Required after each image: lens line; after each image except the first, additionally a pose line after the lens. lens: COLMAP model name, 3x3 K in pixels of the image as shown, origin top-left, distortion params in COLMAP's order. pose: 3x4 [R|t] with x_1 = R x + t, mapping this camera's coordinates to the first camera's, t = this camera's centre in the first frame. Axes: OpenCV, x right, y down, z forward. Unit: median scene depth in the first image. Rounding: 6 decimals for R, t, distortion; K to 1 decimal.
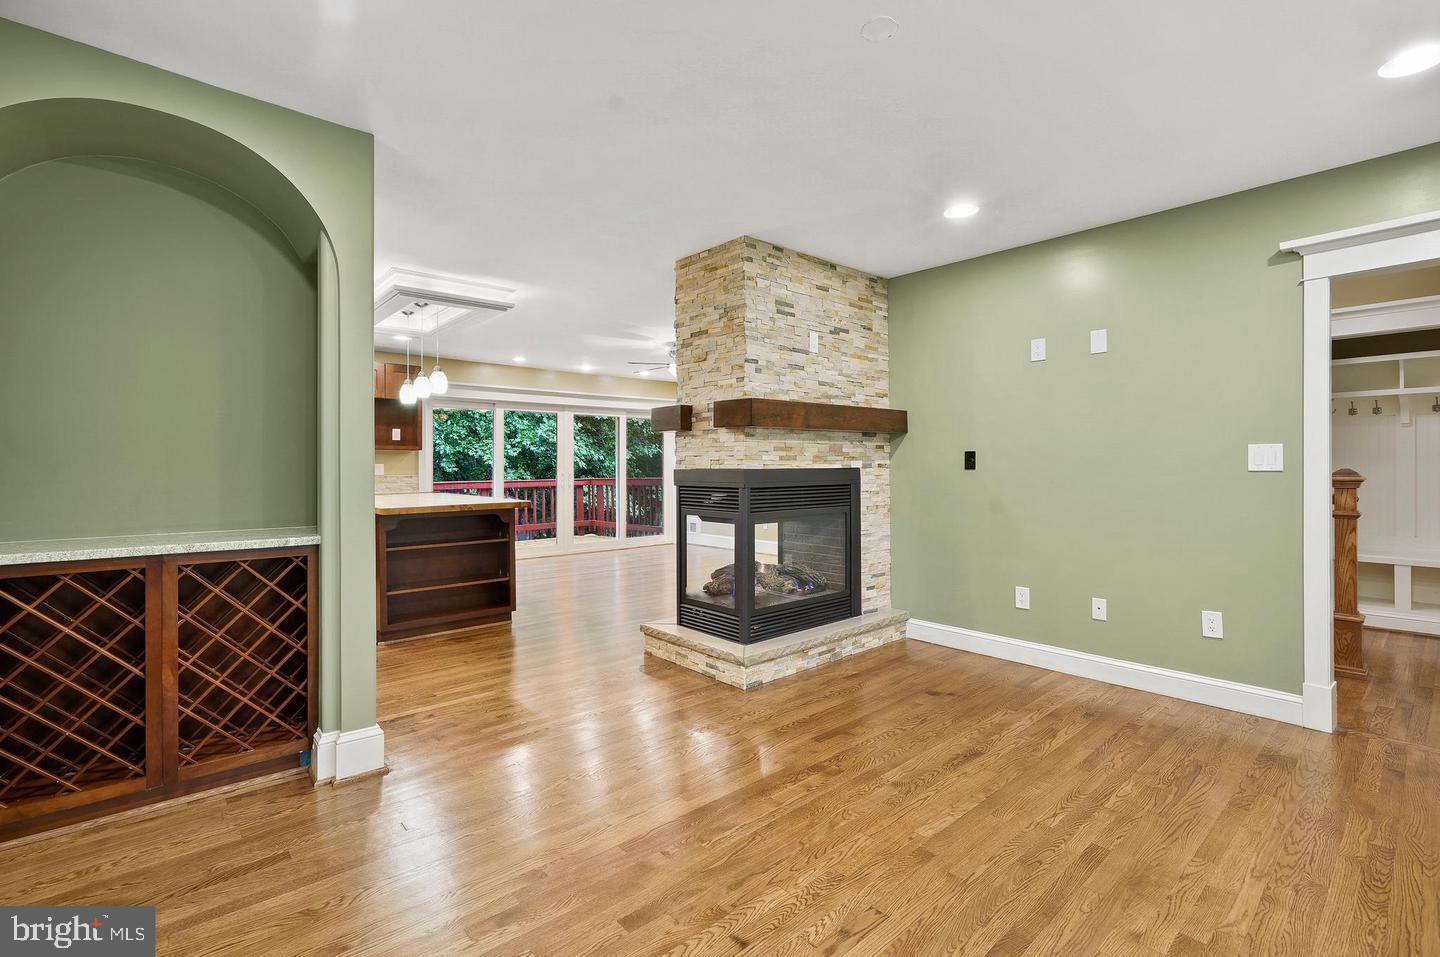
lens RADIAL K [[654.4, 0, 716.2], [0, 654.4, 469.7], [0, 0, 1]] dist [0.005028, -0.002145]
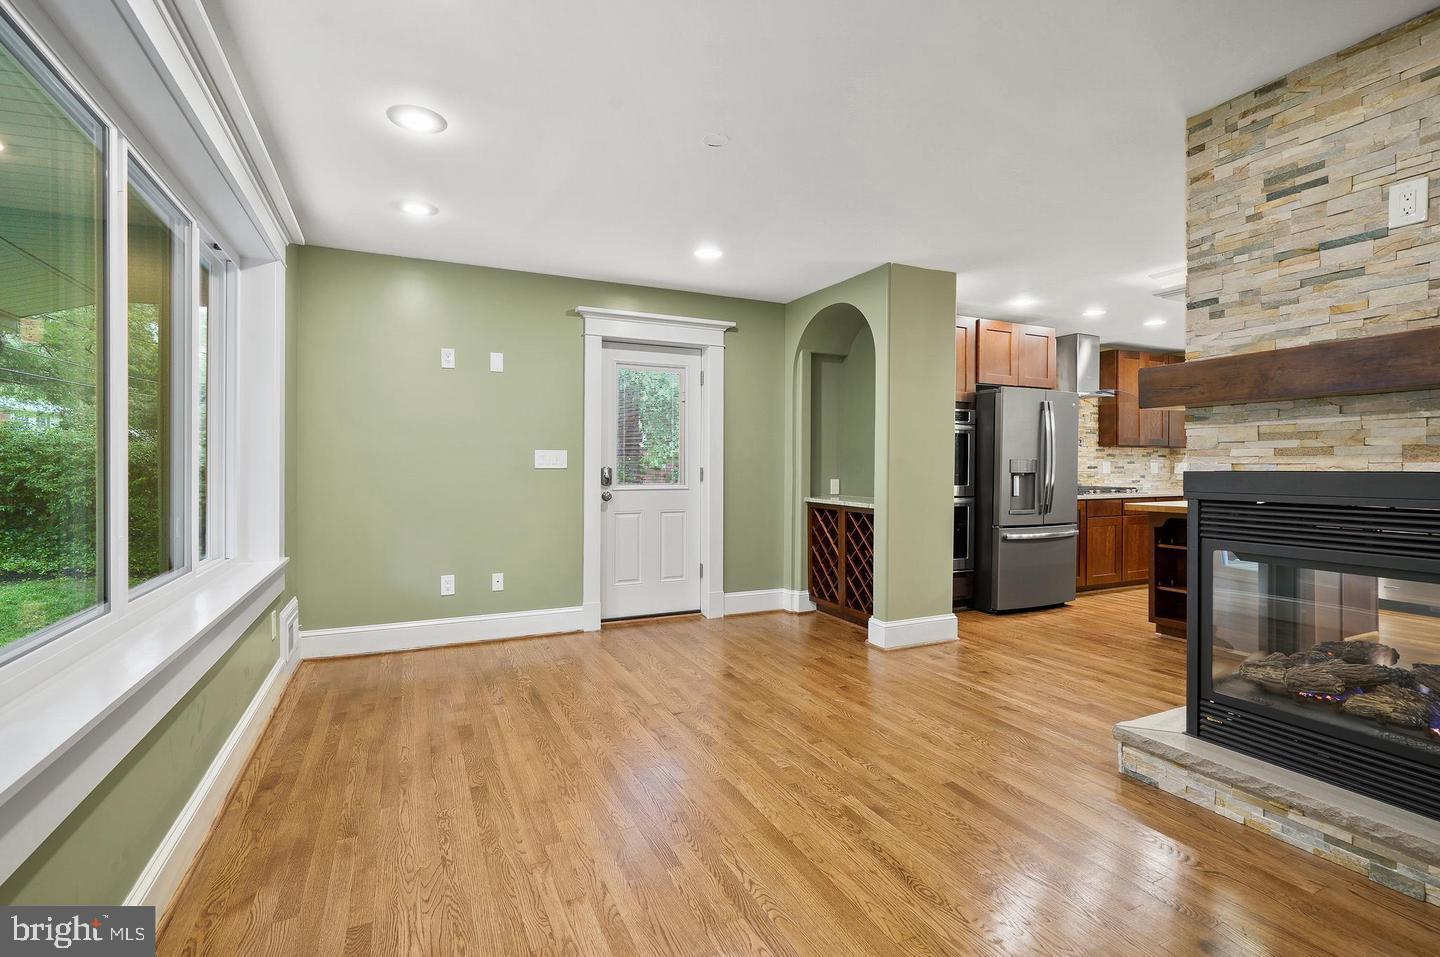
lens RADIAL K [[654.4, 0, 728.8], [0, 654.4, 473.4], [0, 0, 1]] dist [0.005028, -0.002145]
pose [[-0.259121, 0.015451, -0.965721, 0.759269], [-0.007054, 0.999815, 0.017889, -0.005988], [0.965819, 0.011448, -0.258964, 0.677557]]
